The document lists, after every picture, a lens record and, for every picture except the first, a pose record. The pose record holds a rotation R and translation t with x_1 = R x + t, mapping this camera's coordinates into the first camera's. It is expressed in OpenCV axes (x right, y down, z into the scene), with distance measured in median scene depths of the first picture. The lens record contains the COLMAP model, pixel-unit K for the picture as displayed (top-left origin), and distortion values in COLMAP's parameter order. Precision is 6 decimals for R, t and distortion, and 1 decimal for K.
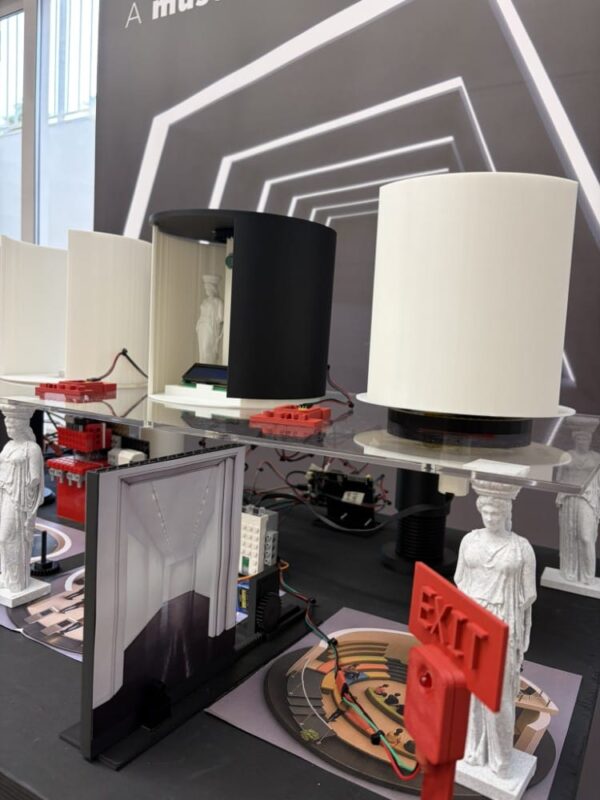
lens RADIAL K [[626.7, 0, 300.0], [0, 626.7, 400.0], [0, 0, 1]] dist [0.012288, -0.000055]
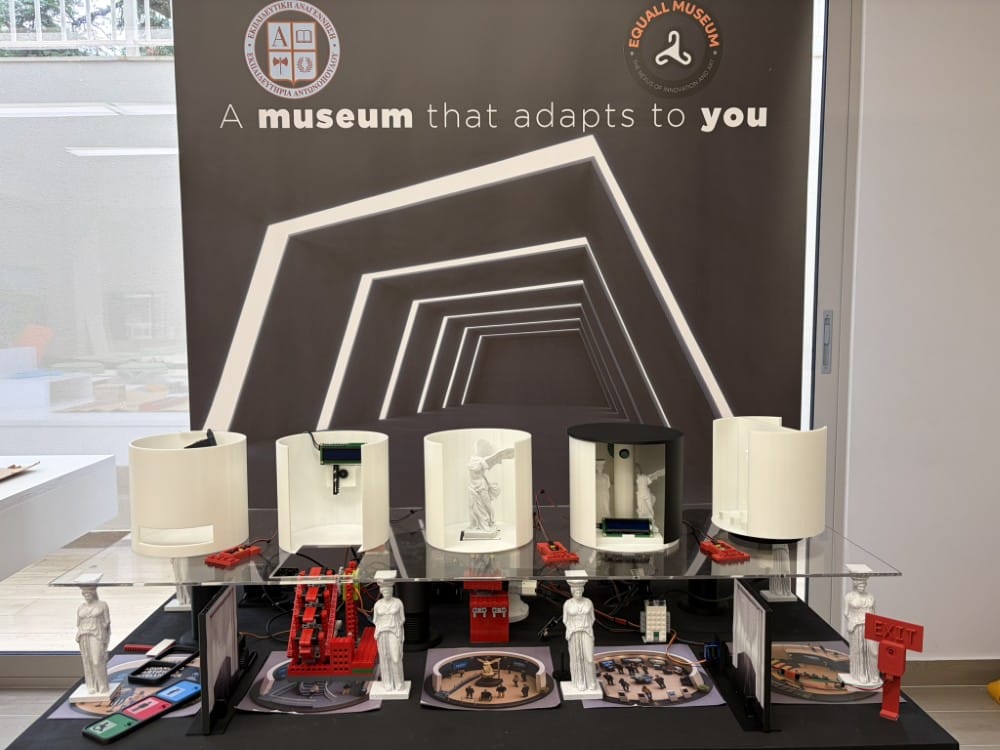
lens RADIAL K [[783.4, 0, 500.0], [0, 783.4, 375.0], [0, 0, 1]] dist [0.012288, -0.000055]
pose [[0.842214, -0.105661, 0.528689, -0.801078], [0.101808, 0.994134, 0.036501, -0.297895], [-0.529445, 0.023084, 0.848030, -0.307490]]
